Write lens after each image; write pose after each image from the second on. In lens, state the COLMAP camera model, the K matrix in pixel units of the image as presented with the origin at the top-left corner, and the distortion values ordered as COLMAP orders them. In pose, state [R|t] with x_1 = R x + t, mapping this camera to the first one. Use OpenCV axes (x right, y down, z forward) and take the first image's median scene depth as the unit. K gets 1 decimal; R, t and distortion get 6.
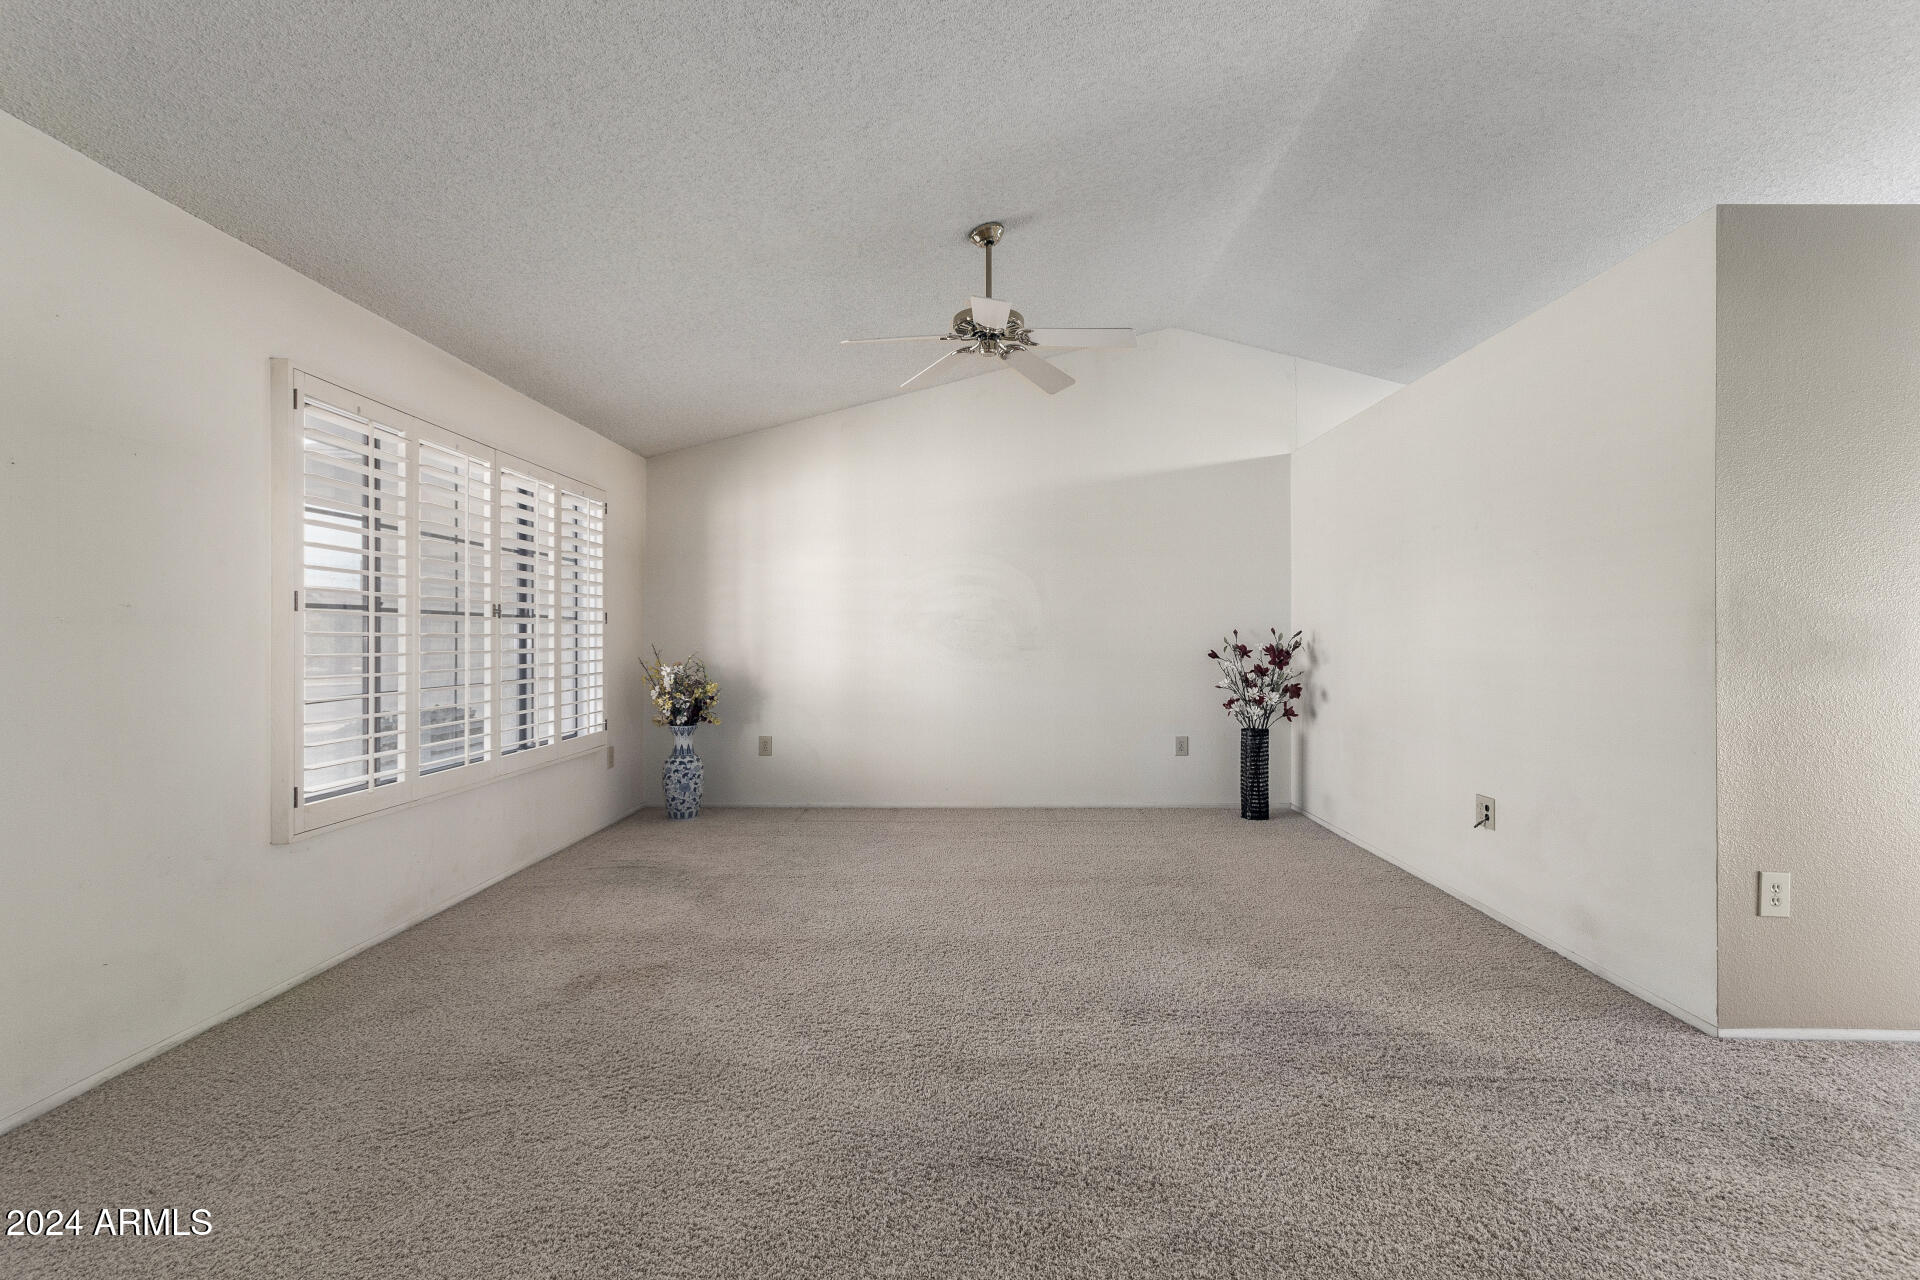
lens RADIAL K [[892.1, 0, 969.1], [0, 892.1, 635.5], [0, 0, 1]] dist [0.005115, 0.003870]
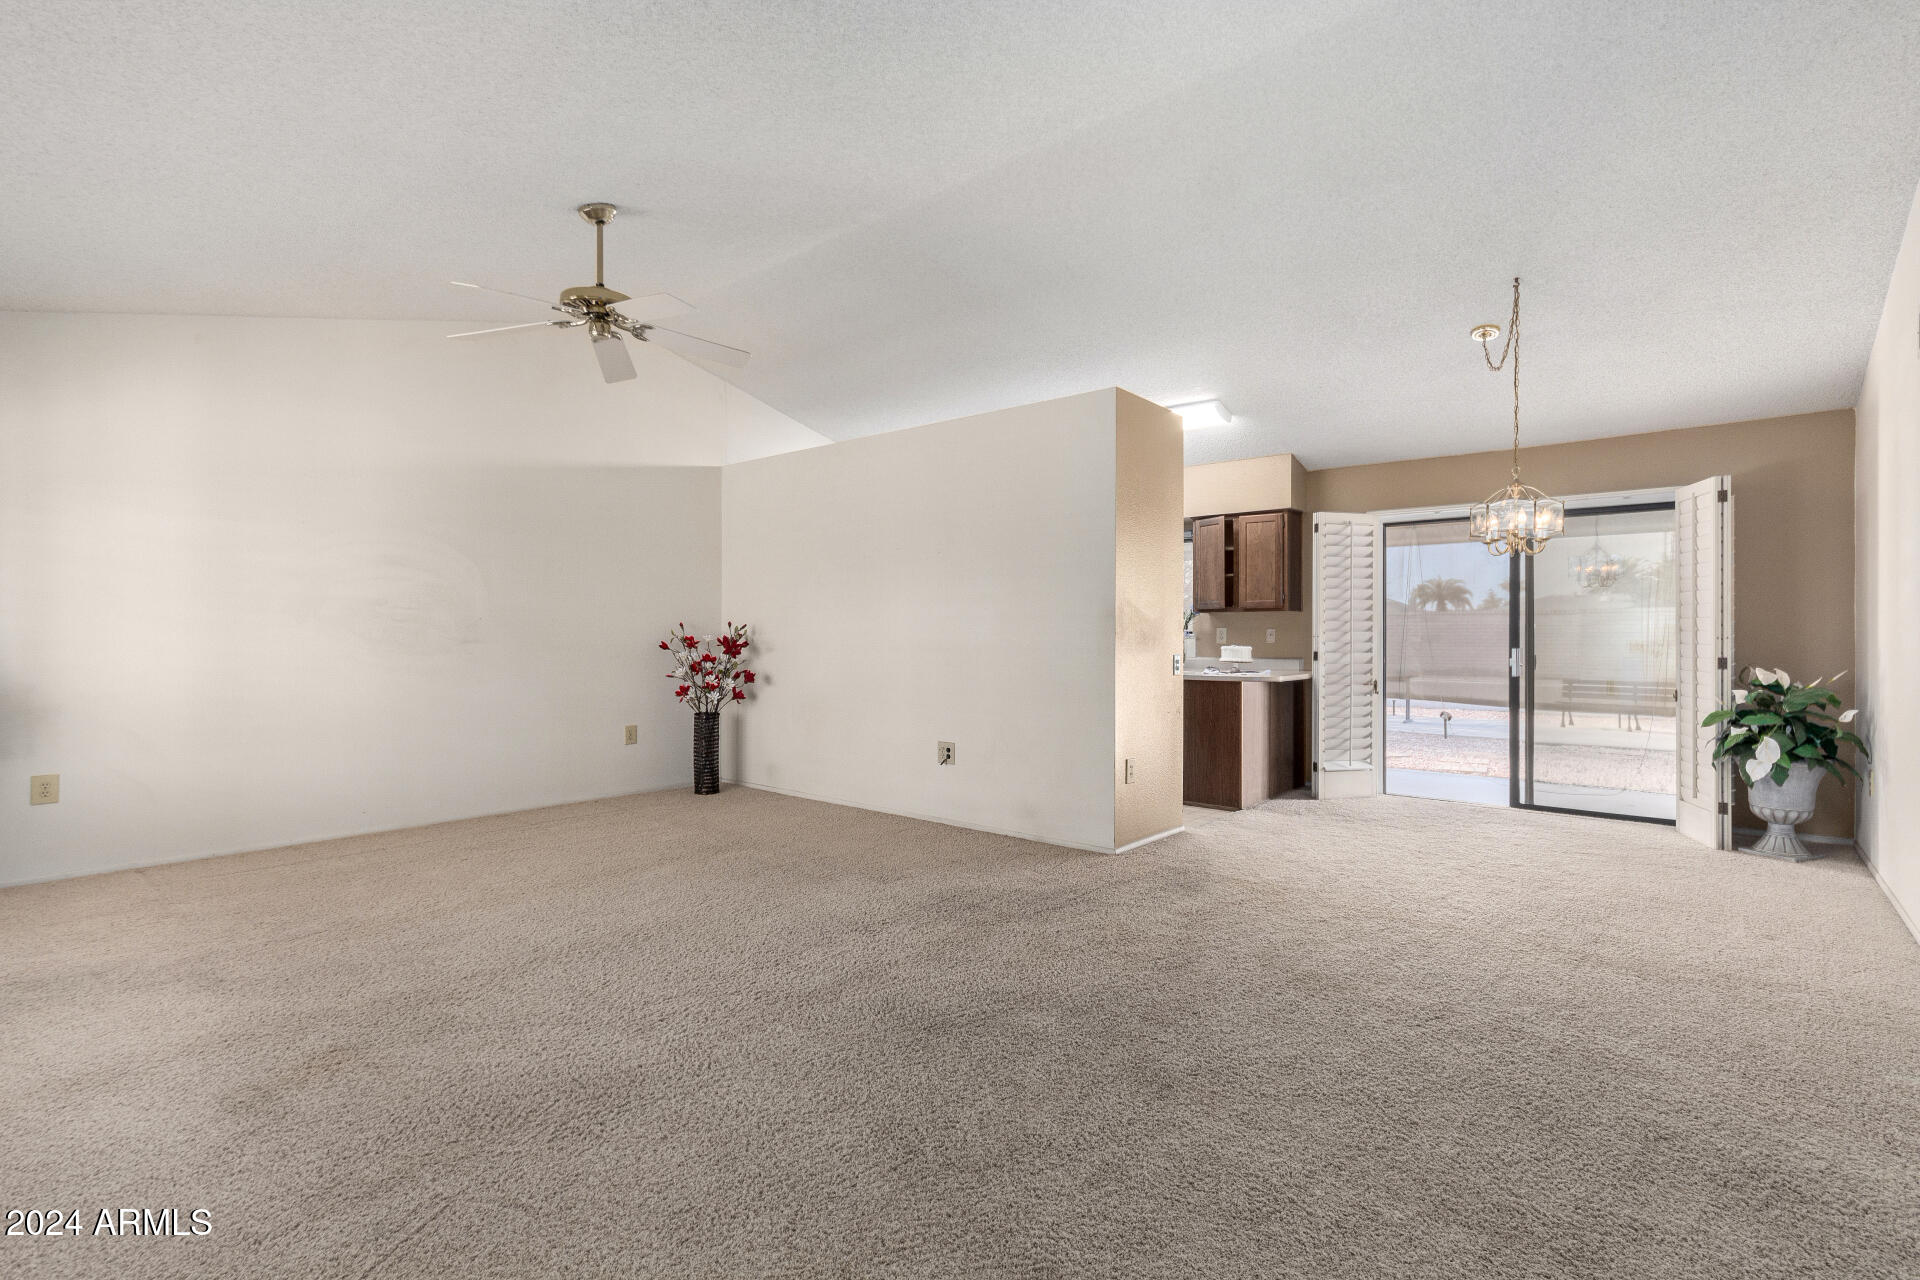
lens RADIAL K [[892.1, 0, 970.5], [0, 892.1, 640.8], [0, 0, 1]] dist [0.005115, 0.003870]
pose [[0.632833, -0.004092, 0.774278, -0.336583], [-0.005745, 0.999934, 0.009981, 0.002566], [-0.774267, -0.010764, 0.632767, 0.047520]]
